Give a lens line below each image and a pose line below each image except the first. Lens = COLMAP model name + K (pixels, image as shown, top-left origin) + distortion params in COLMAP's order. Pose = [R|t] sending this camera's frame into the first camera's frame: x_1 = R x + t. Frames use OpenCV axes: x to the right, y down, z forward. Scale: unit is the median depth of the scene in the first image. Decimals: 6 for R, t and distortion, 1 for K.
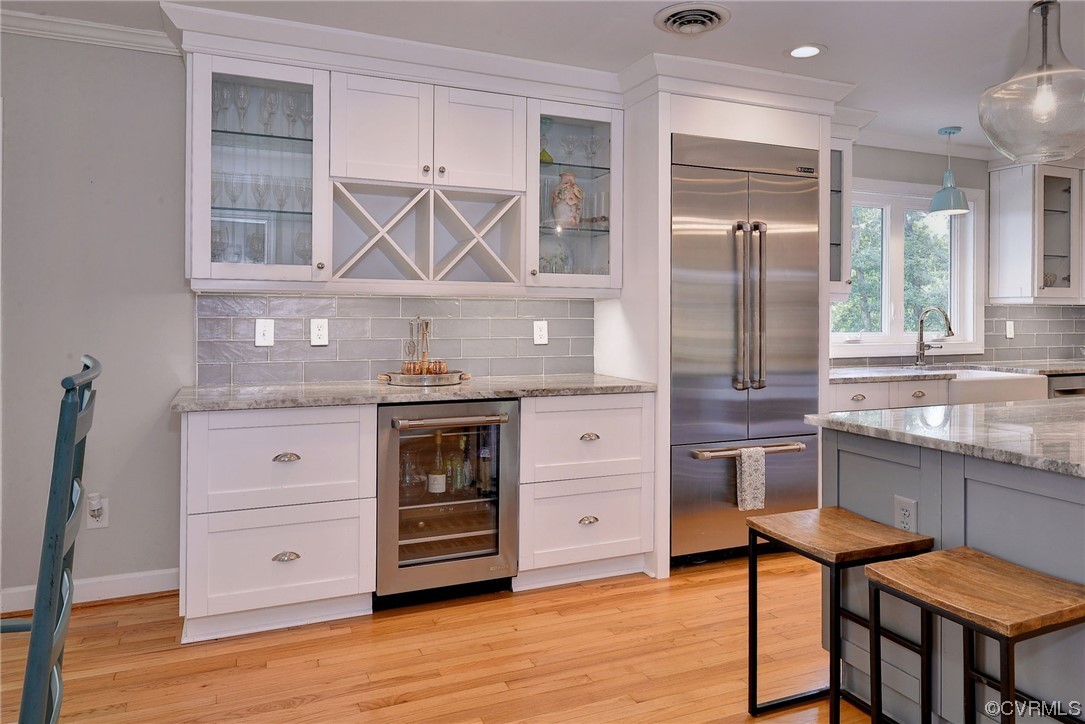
lens RADIAL K [[719.8, 0, 550.8], [0, 719.8, 313.5], [0, 0, 1]] dist [-0.000023, -0.002405]
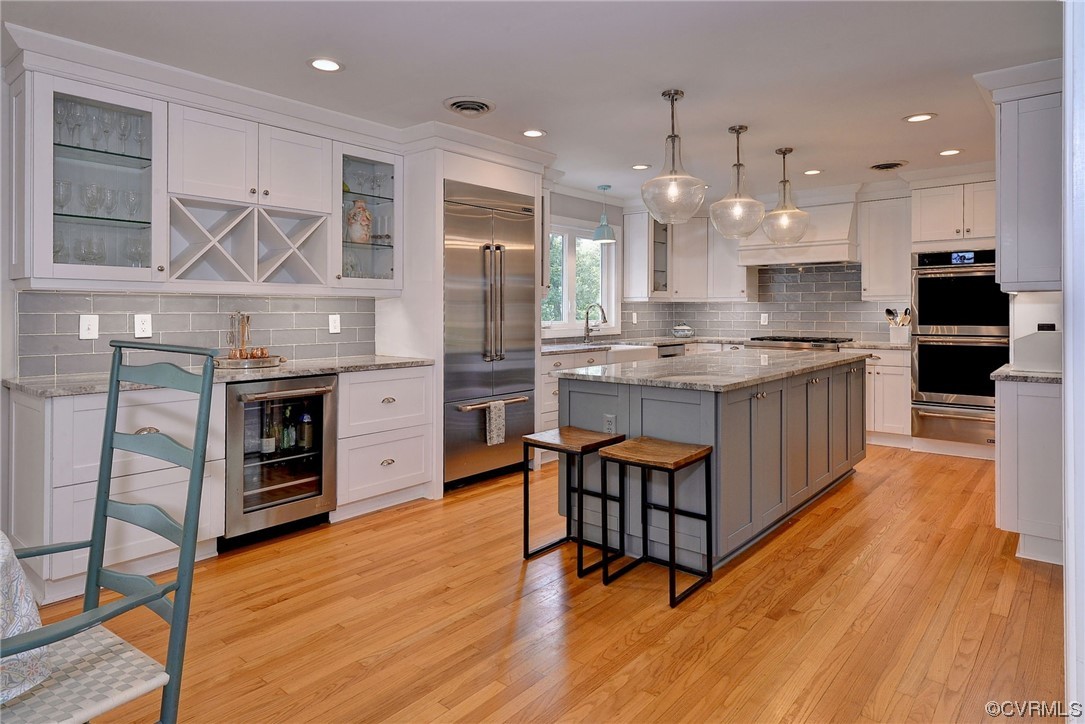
lens RADIAL K [[624.7, 0, 551.0], [0, 624.7, 315.1], [0, 0, 1]] dist [-0.004361, -0.001321]
pose [[0.892129, -0.007954, 0.451711, -0.186588], [0.003202, 0.999931, 0.011283, 0.000128], [-0.451770, -0.008620, 0.892093, -0.165216]]
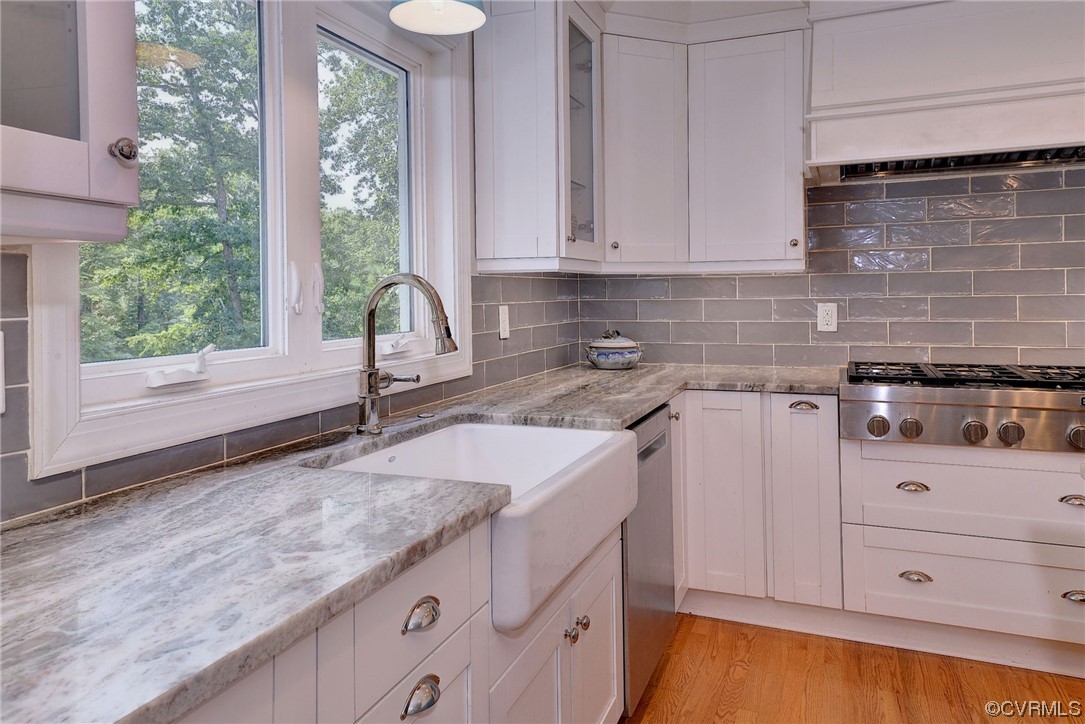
lens RADIAL K [[767.0, 0, 541.3], [0, 767.0, 289.5], [0, 0, 1]] dist [0.062118, 0.000928]
pose [[0.705337, -0.008493, 0.708821, 0.399210], [0.014956, 0.999884, -0.002902, 0.001069], [-0.708714, 0.012648, 0.705382, 0.889994]]
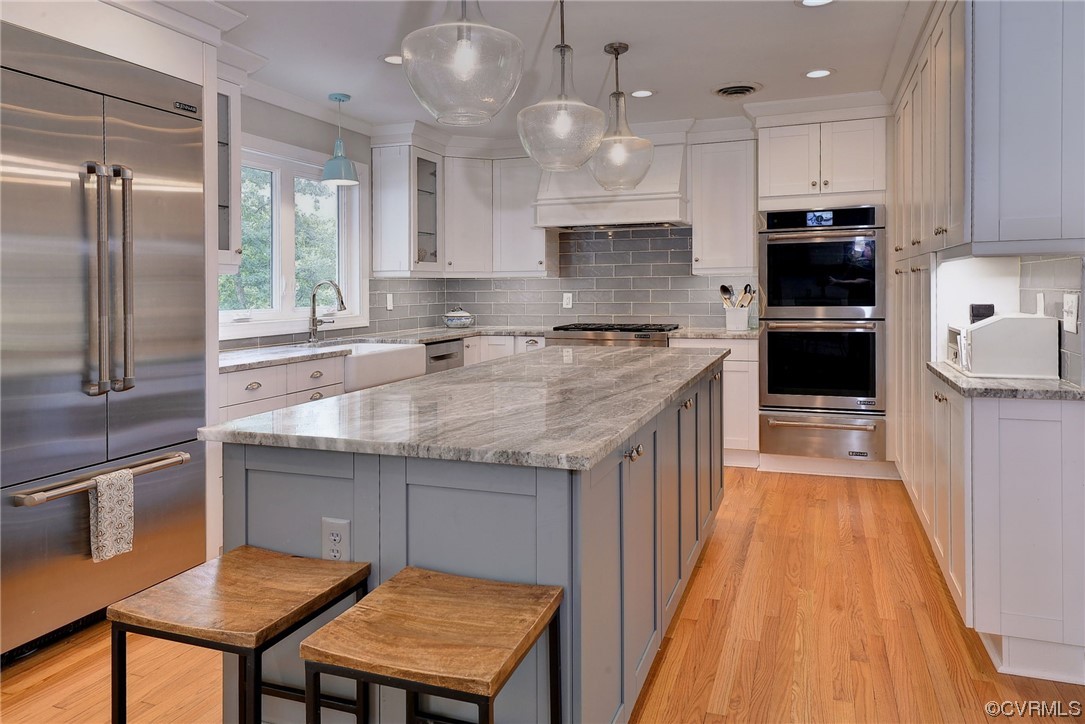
lens RADIAL K [[724.0, 0, 544.2], [0, 724.0, 287.4], [0, 0, 1]] dist [0.018097, 0.001506]
pose [[0.688141, -0.009574, 0.725514, 0.044073], [0.010457, 0.999940, 0.003277, 0.000617], [-0.725501, 0.005332, 0.688200, 0.169938]]
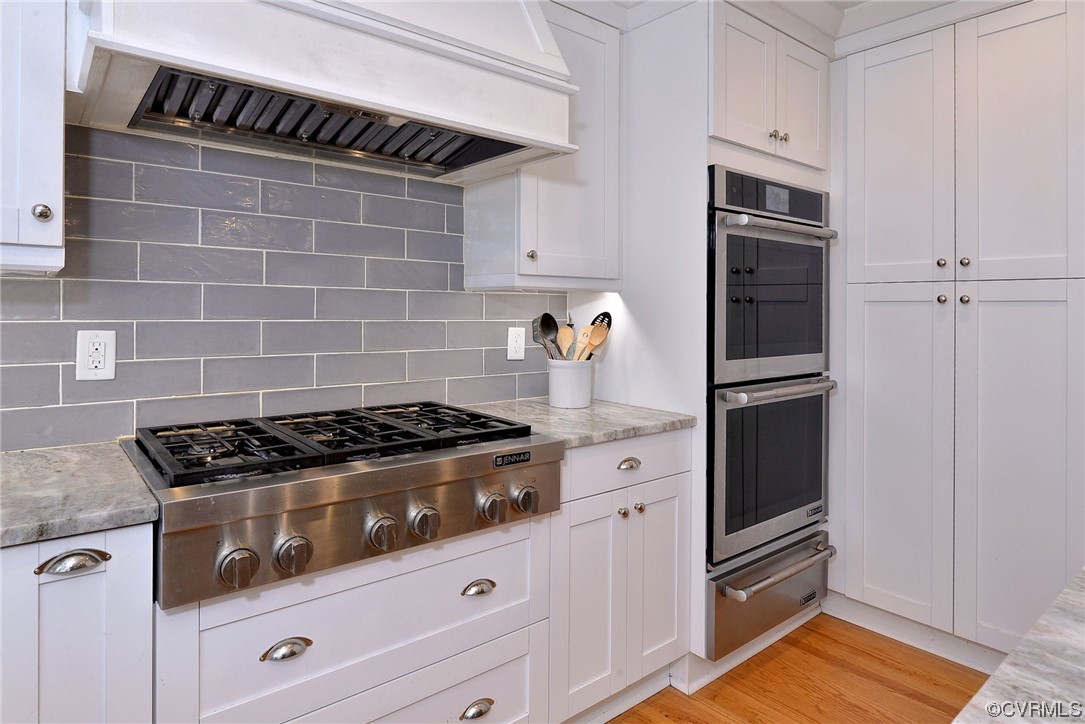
lens RADIAL K [[624.7, 0, 551.0], [0, 624.7, 315.1], [0, 0, 1]] dist [-0.004361, -0.001321]
pose [[-0.280605, -0.008468, 0.959786, 0.816657], [-0.011321, 0.999921, 0.005513, 0.002734], [-0.959757, -0.009318, -0.280678, 1.133037]]
